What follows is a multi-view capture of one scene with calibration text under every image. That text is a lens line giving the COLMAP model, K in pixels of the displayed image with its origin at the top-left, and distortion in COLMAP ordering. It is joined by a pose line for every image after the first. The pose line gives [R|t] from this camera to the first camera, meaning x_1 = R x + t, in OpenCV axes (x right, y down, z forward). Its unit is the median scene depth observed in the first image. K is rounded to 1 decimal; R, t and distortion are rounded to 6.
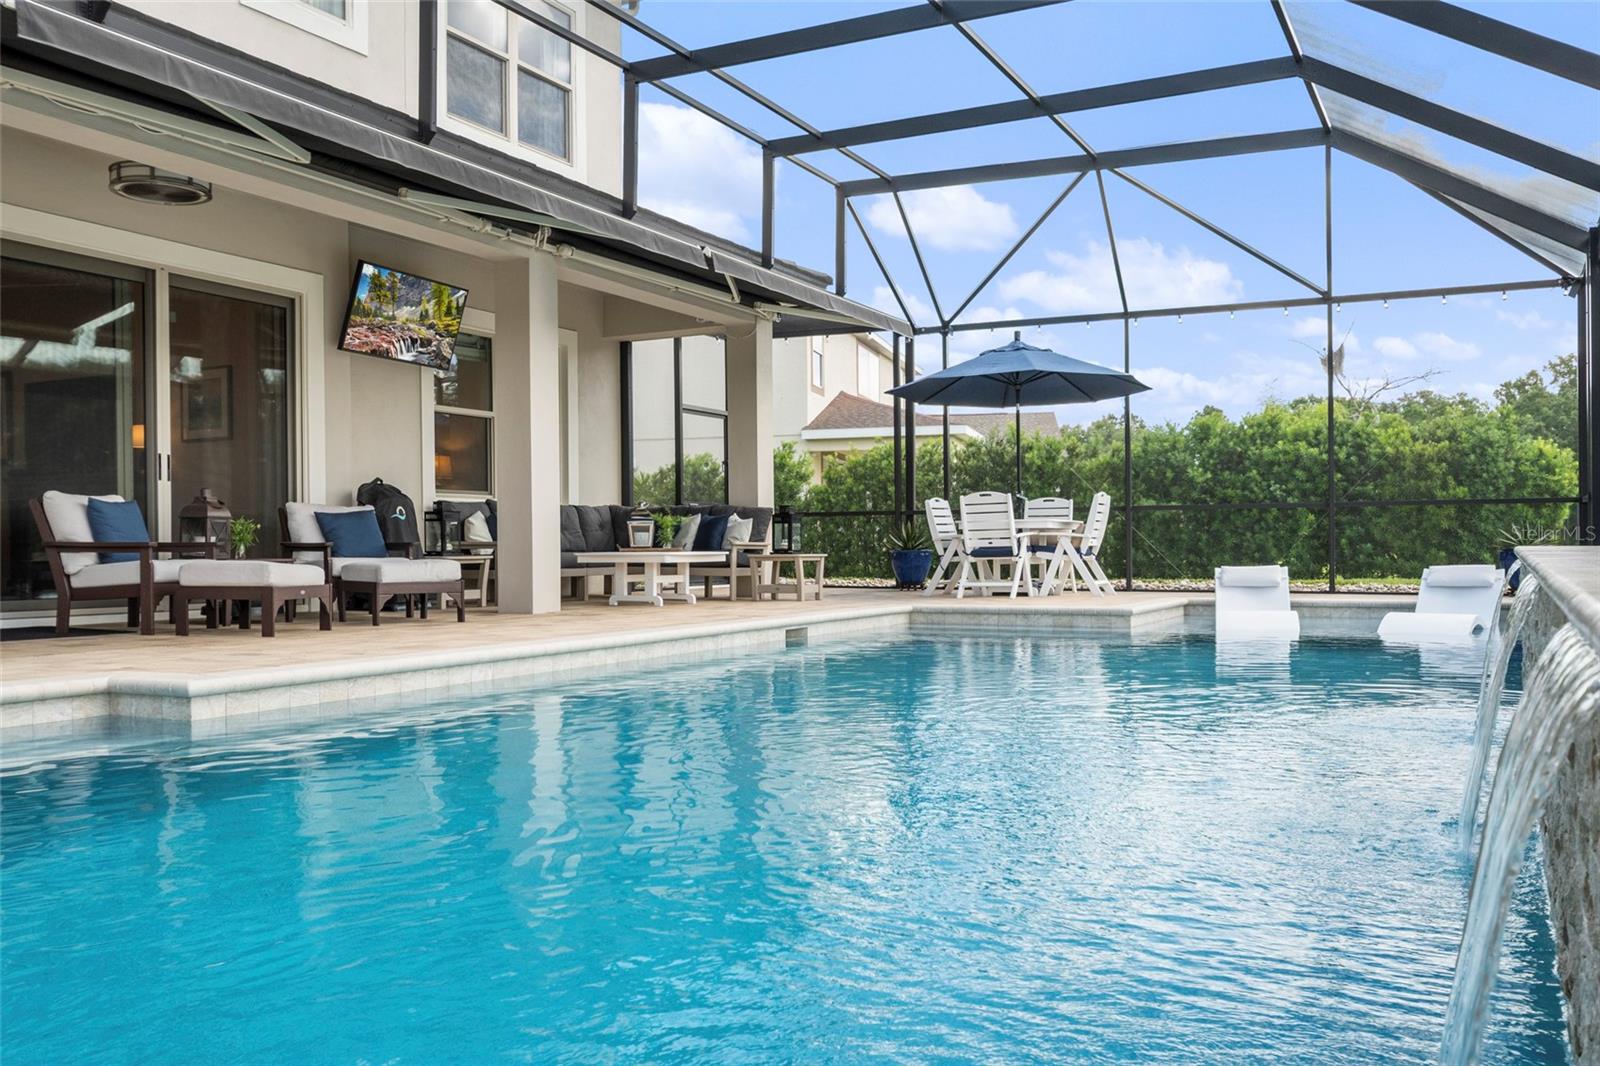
lens RADIAL K [[1315.0, 0, 803.4], [0, 1315.0, 549.3], [0, 0, 1]] dist [0.046711, -0.063015]
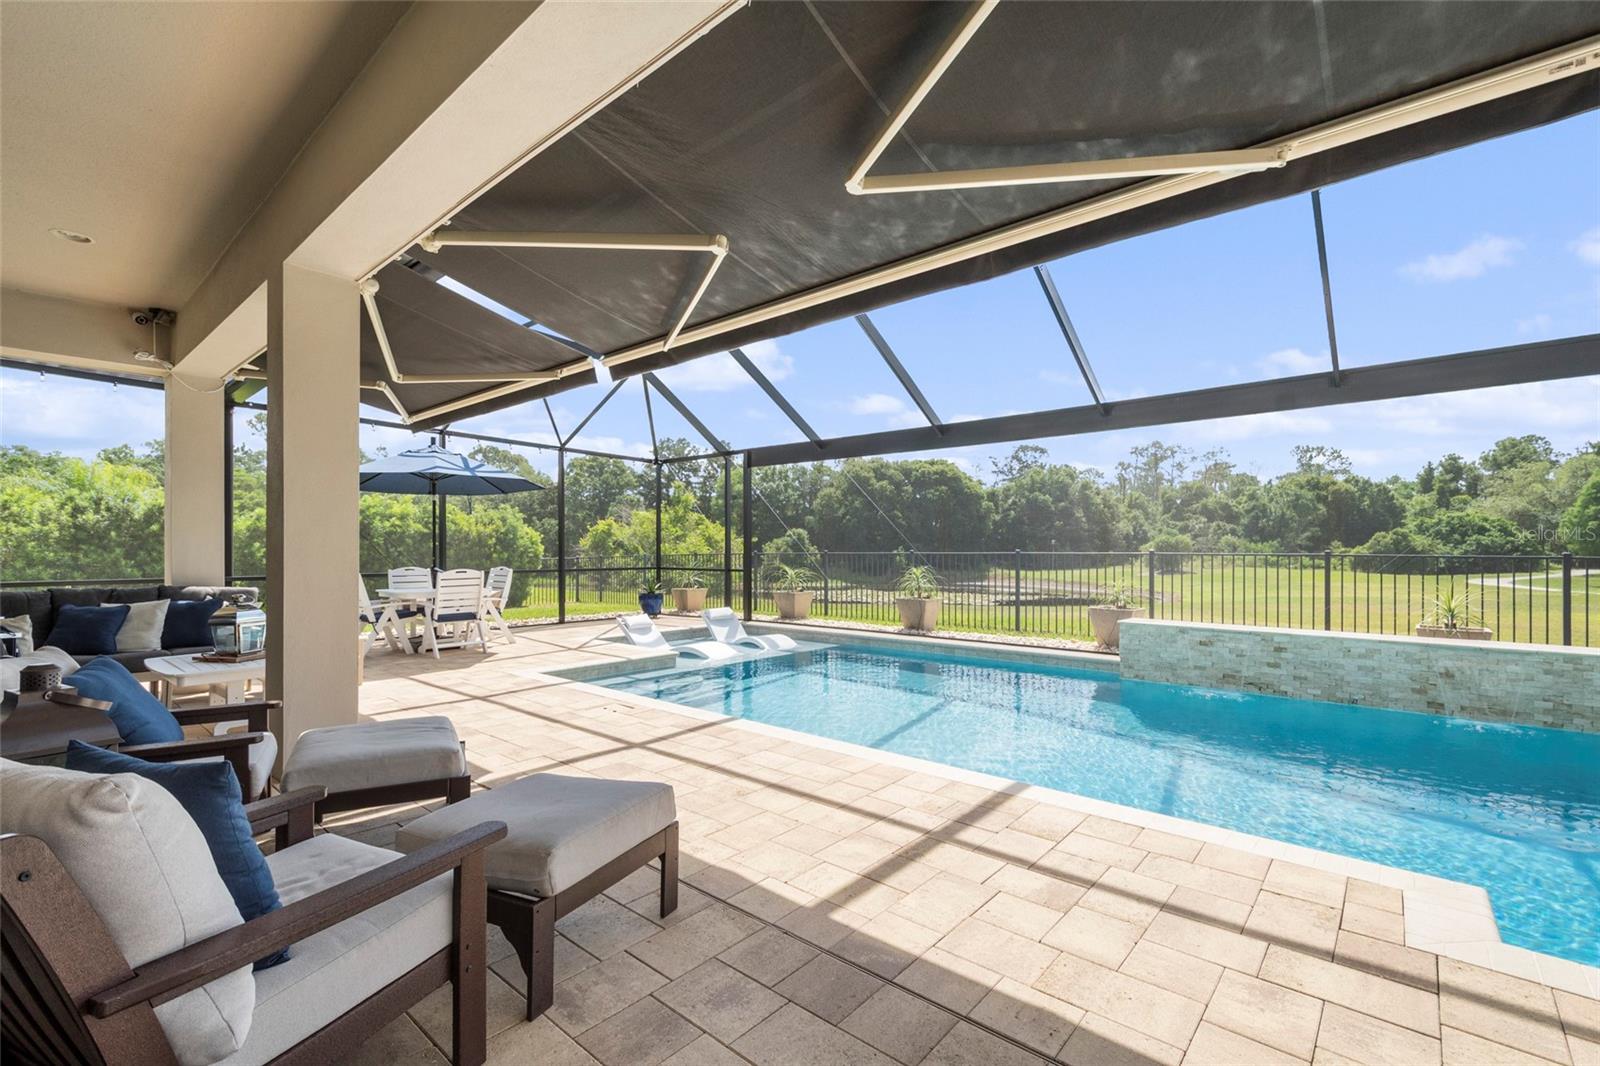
lens RADIAL K [[696.5, 0, 805.8], [0, 696.5, 547.6], [0, 0, 1]] dist [0.007663, -0.001189]
pose [[0.233017, 0.013037, 0.972385, -0.388988], [0.001313, 0.999905, -0.013721, -0.050183], [-0.972472, 0.004474, 0.232977, 0.493298]]
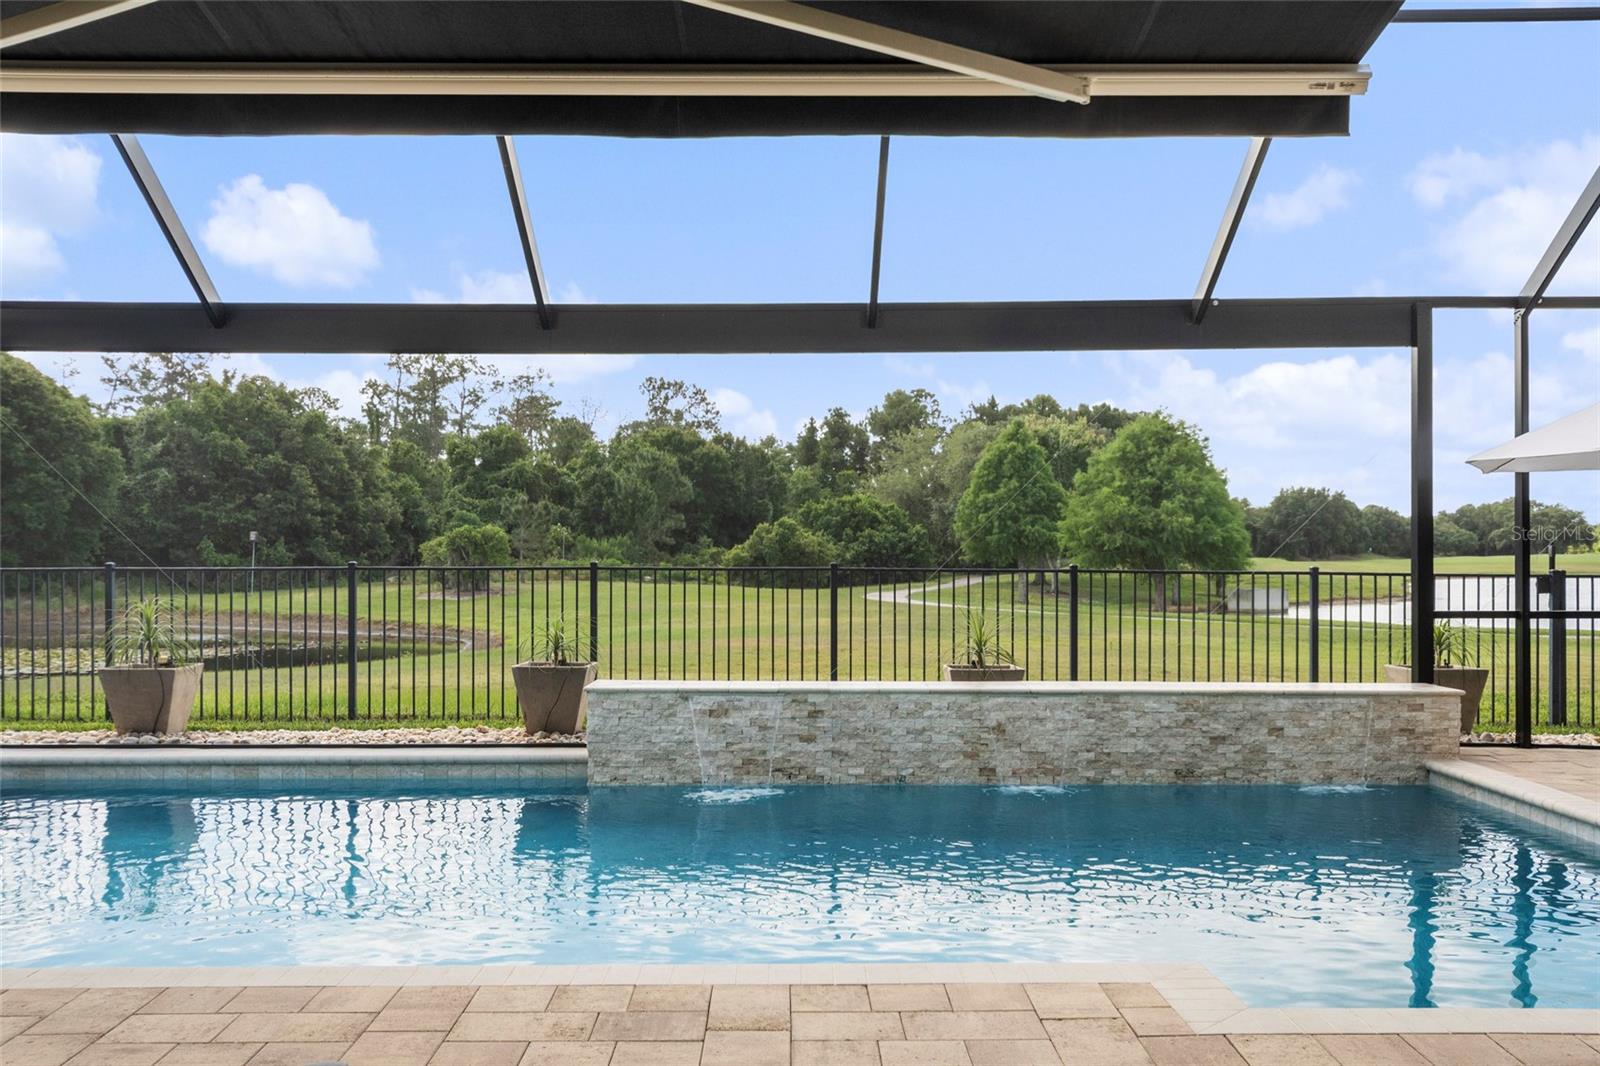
lens RADIAL K [[1414.3, 0, 796.0], [0, 1414.3, 555.3], [0, 0, 1]] dist [0.025616, 0.000337]
pose [[-0.467703, 0.006431, 0.883862, -0.414196], [0.008588, 0.999959, -0.002732, -0.057172], [-0.883844, 0.006313, -0.467739, 0.598250]]
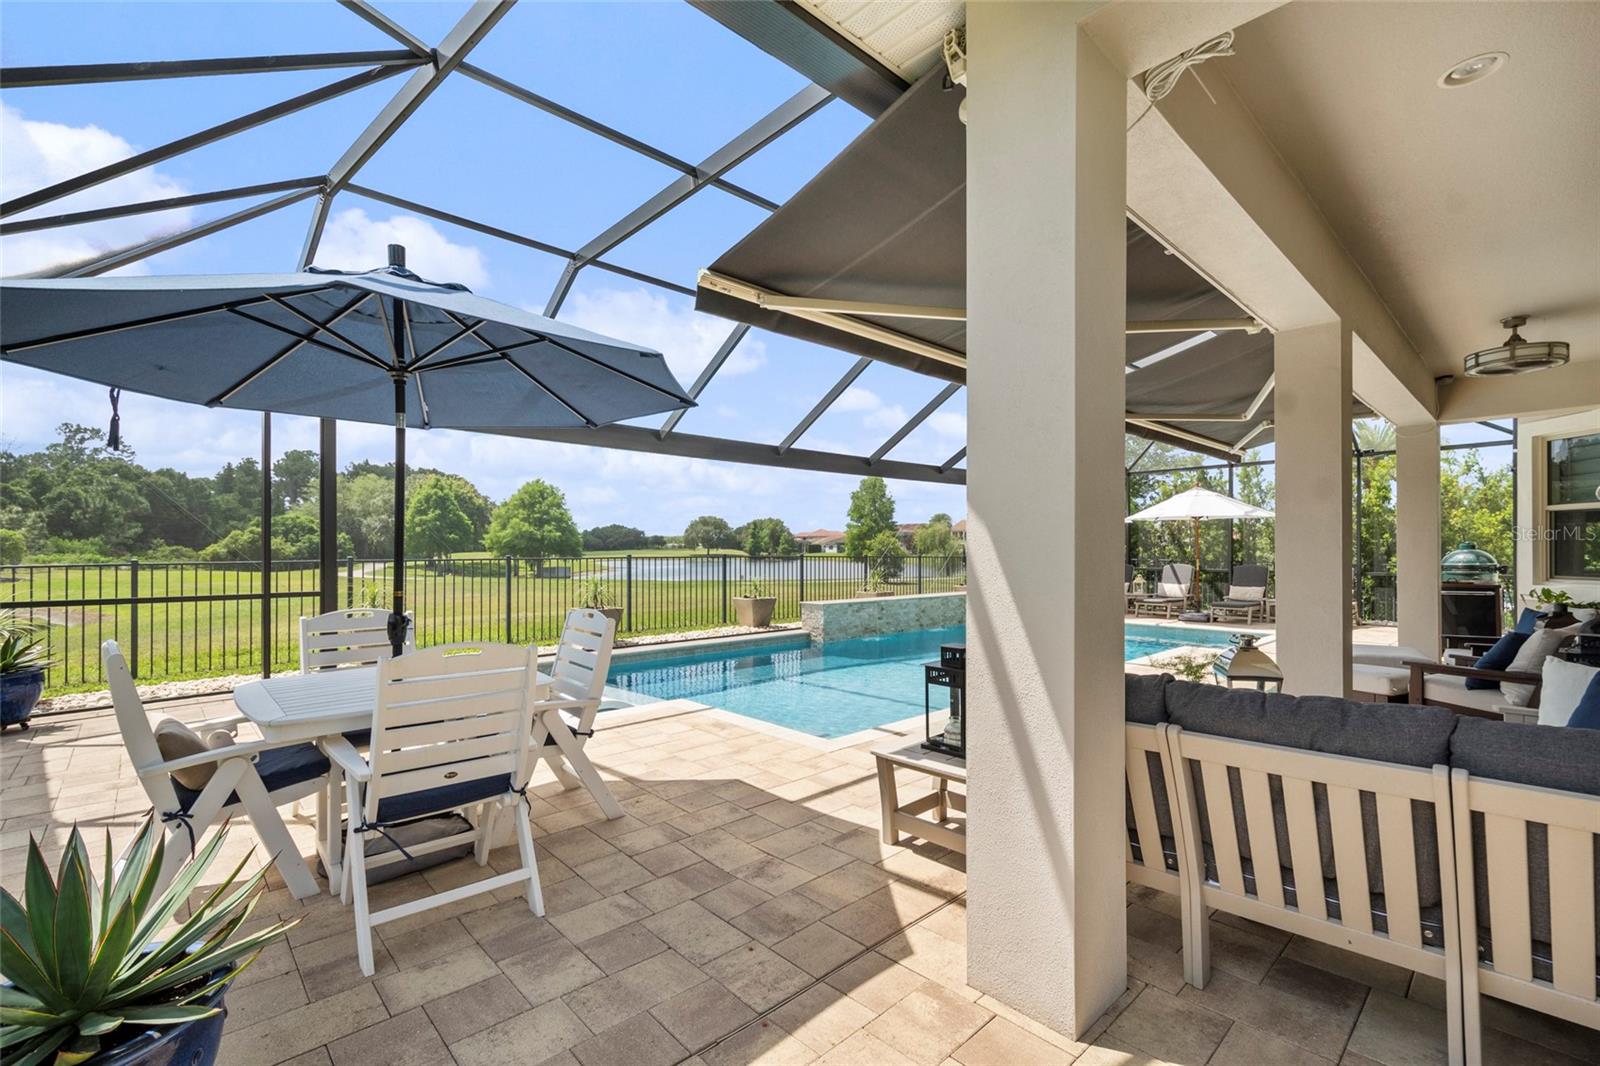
lens RADIAL K [[696.5, 0, 805.8], [0, 696.5, 547.6], [0, 0, 1]] dist [0.007663, -0.001189]
pose [[-0.943667, 0.009134, 0.330770, -0.046159], [0.009661, 0.999953, -0.000052, -0.063746], [-0.330755, 0.003146, -0.943711, 1.135363]]
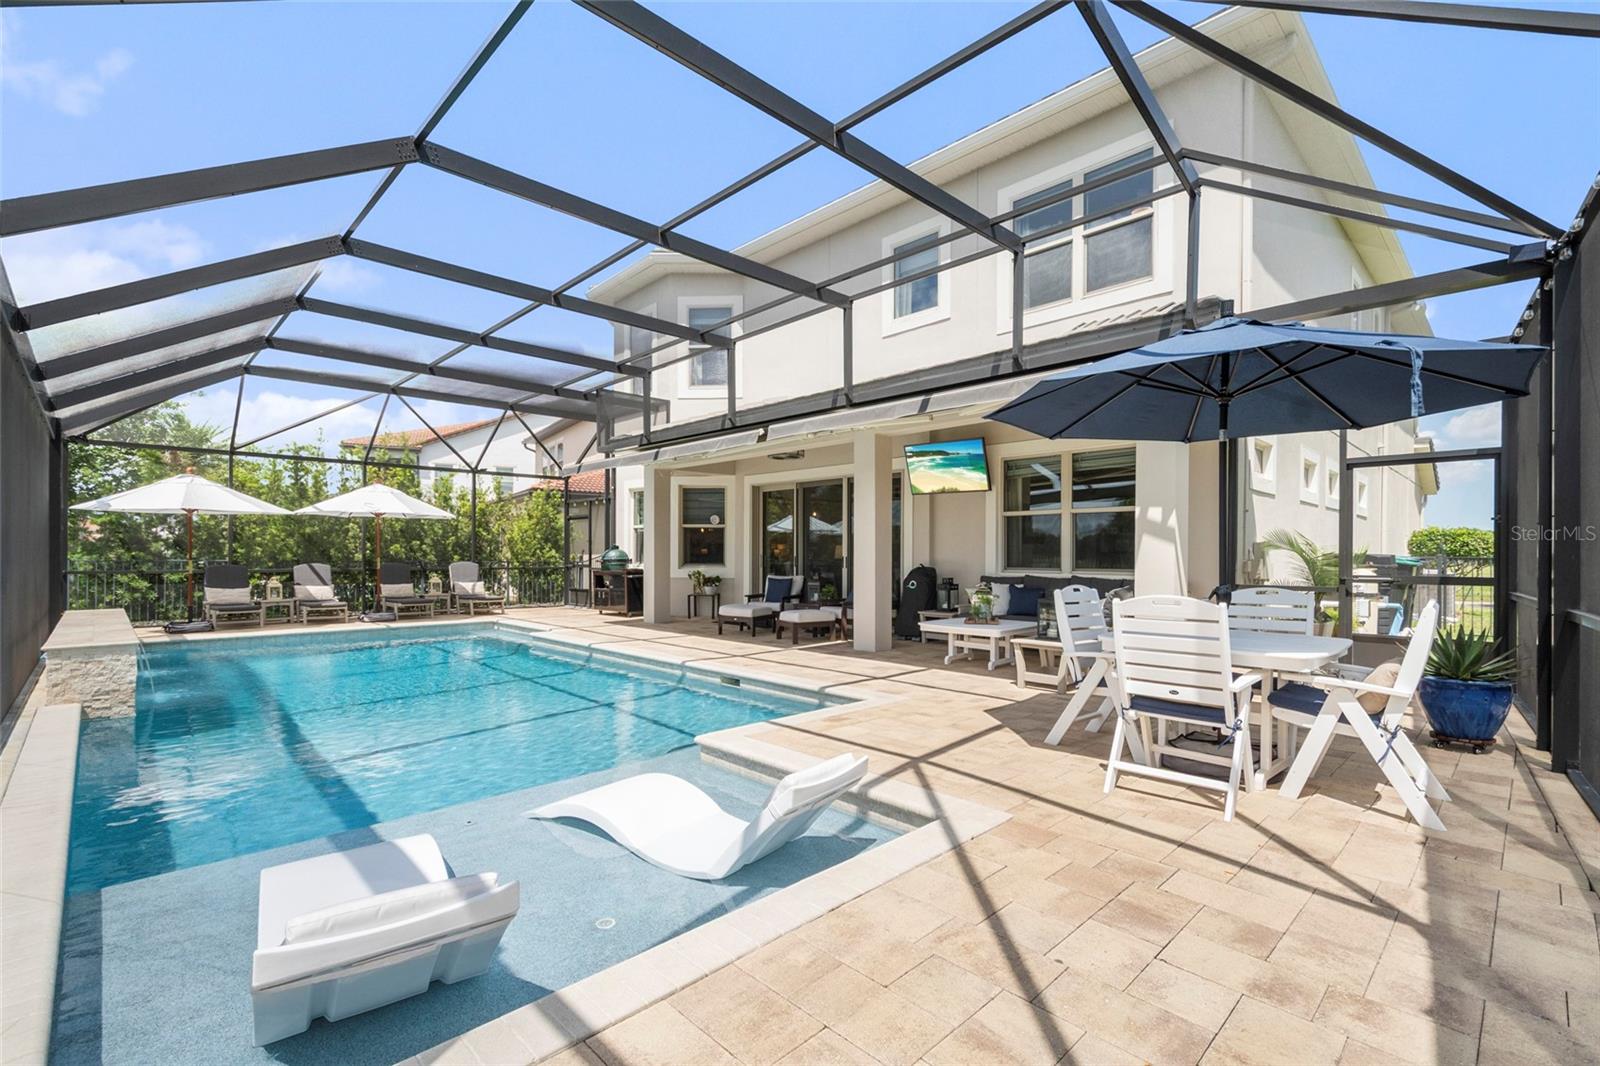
lens RADIAL K [[720.2, 0, 807.1], [0, 720.2, 547.3], [0, 0, 1]] dist [0.012235, -0.000005]
pose [[-0.309878, -0.005108, -0.950763, 0.480622], [-0.004373, 0.999983, -0.003947, -0.054512], [0.950766, 0.002934, -0.309895, 0.894851]]
